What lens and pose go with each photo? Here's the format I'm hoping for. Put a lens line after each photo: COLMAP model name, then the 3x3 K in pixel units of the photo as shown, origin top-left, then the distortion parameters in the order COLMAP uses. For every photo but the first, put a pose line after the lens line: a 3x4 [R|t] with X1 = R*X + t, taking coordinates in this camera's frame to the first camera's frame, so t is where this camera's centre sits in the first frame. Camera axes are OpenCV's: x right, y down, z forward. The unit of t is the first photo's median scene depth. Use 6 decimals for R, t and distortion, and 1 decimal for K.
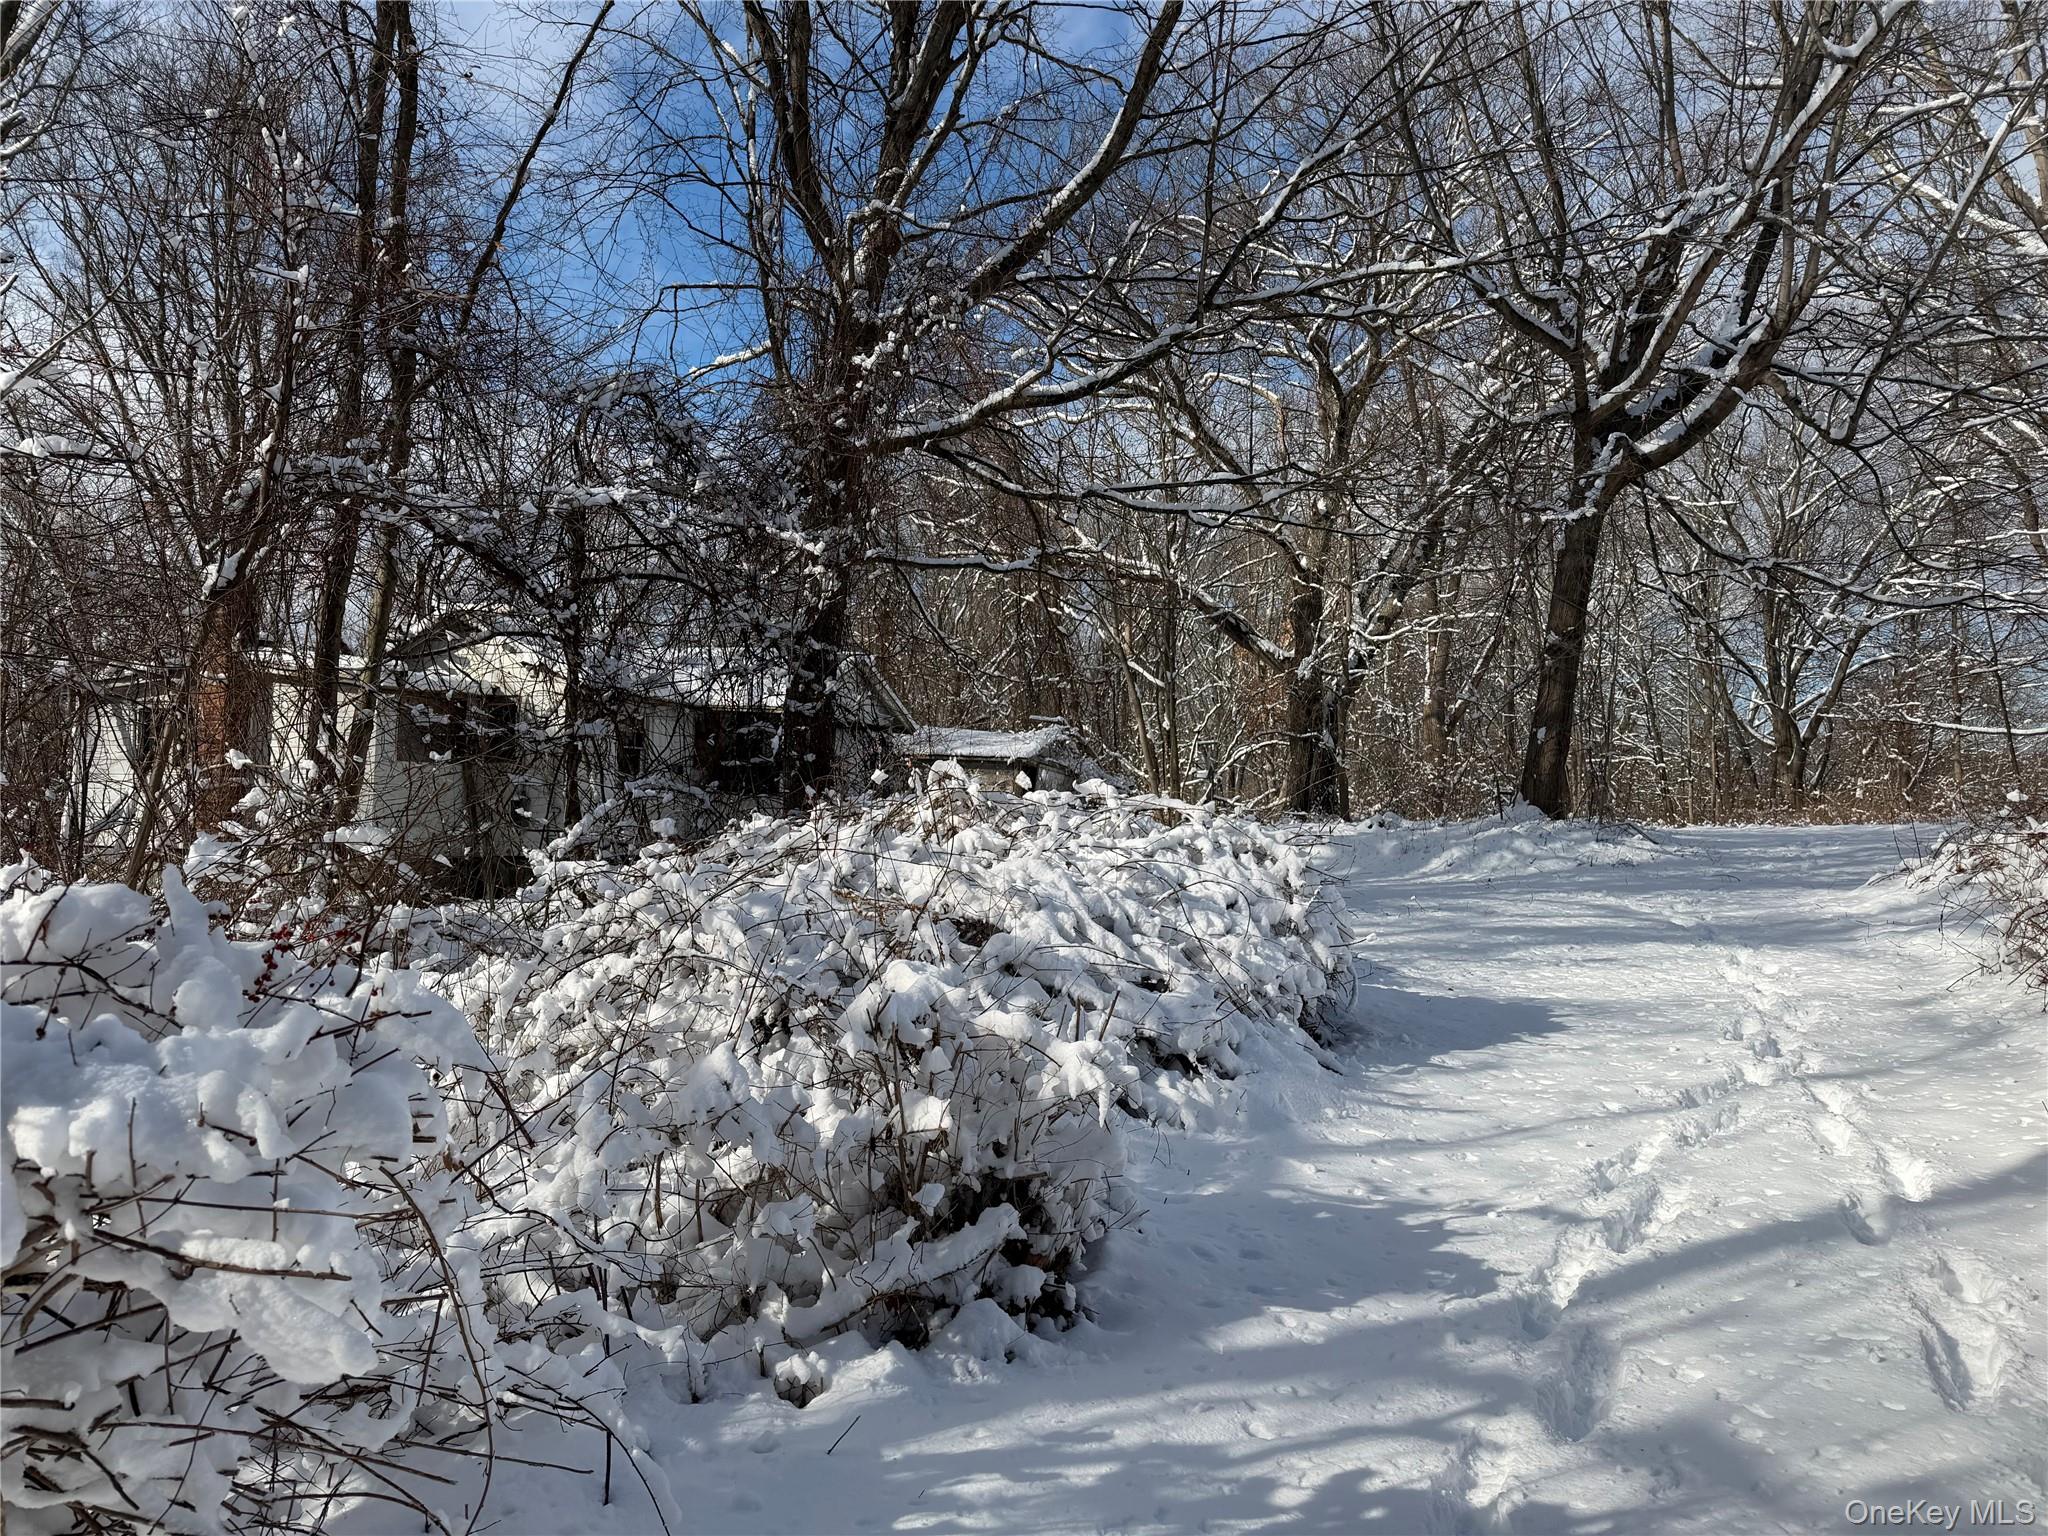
lens RADIAL K [[1446.1, 0, 1010.4], [0, 1446.1, 783.6], [0, 0, 1]] dist [0.051599, -0.055042]
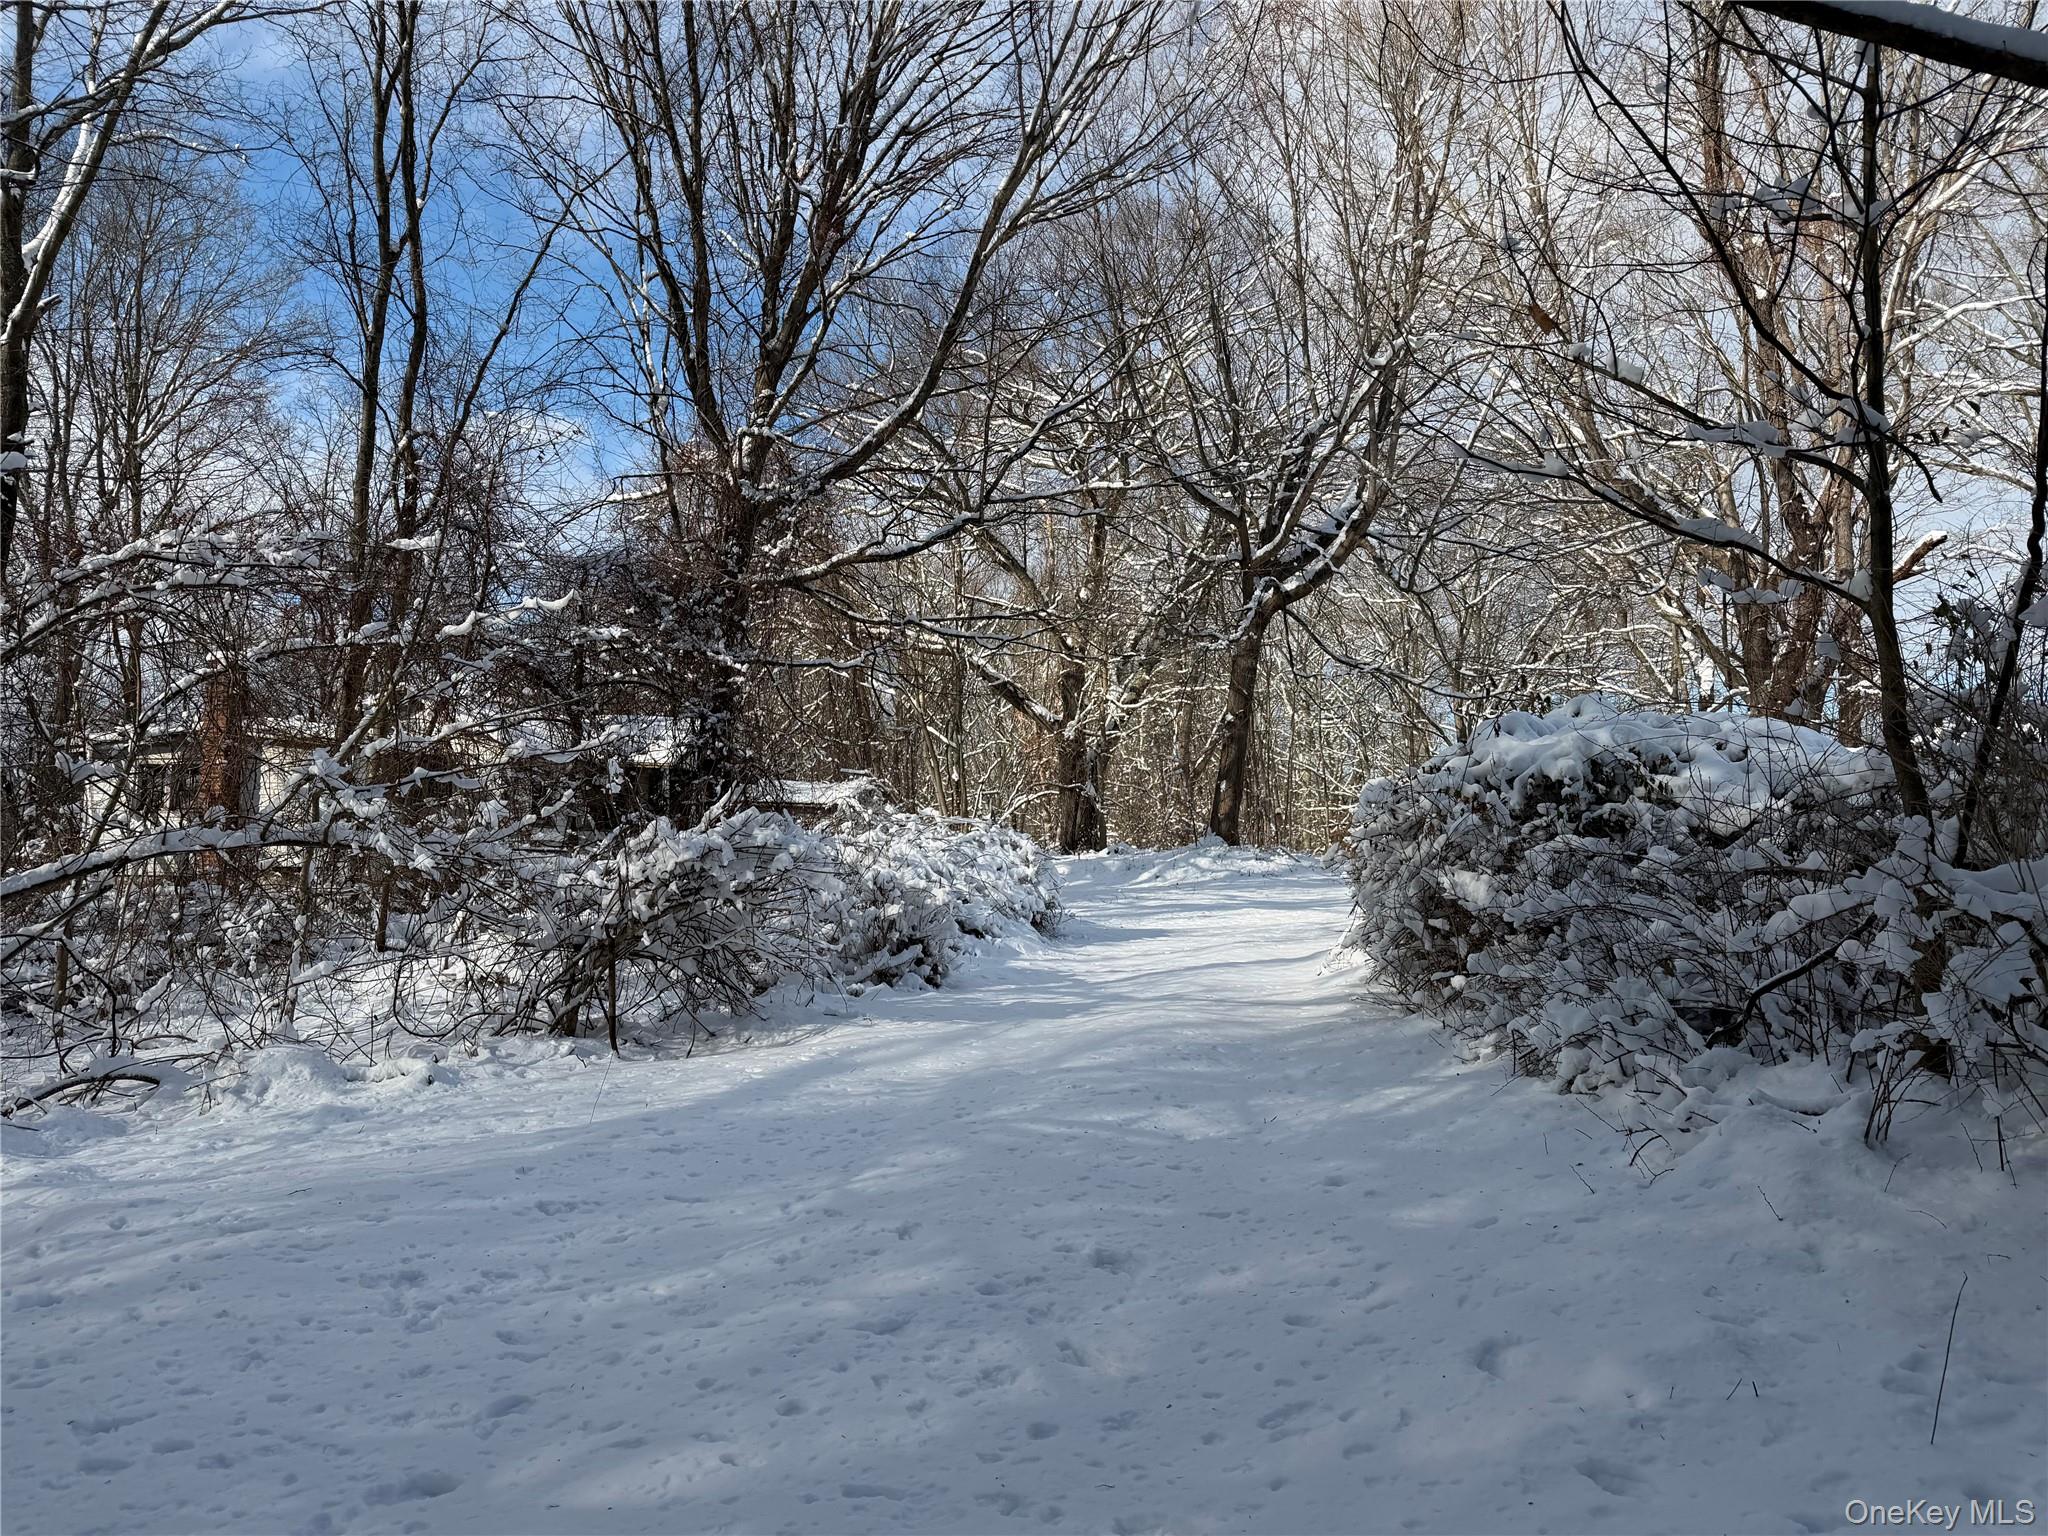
lens RADIAL K [[1446.1, 0, 1026.8], [0, 1446.1, 770.6], [0, 0, 1]] dist [0.051599, -0.055042]
pose [[0.987388, 0.000699, 0.158317, -0.047399], [0.006330, 0.999016, -0.043887, 0.013262], [-0.158192, 0.044335, 0.986413, -0.369671]]
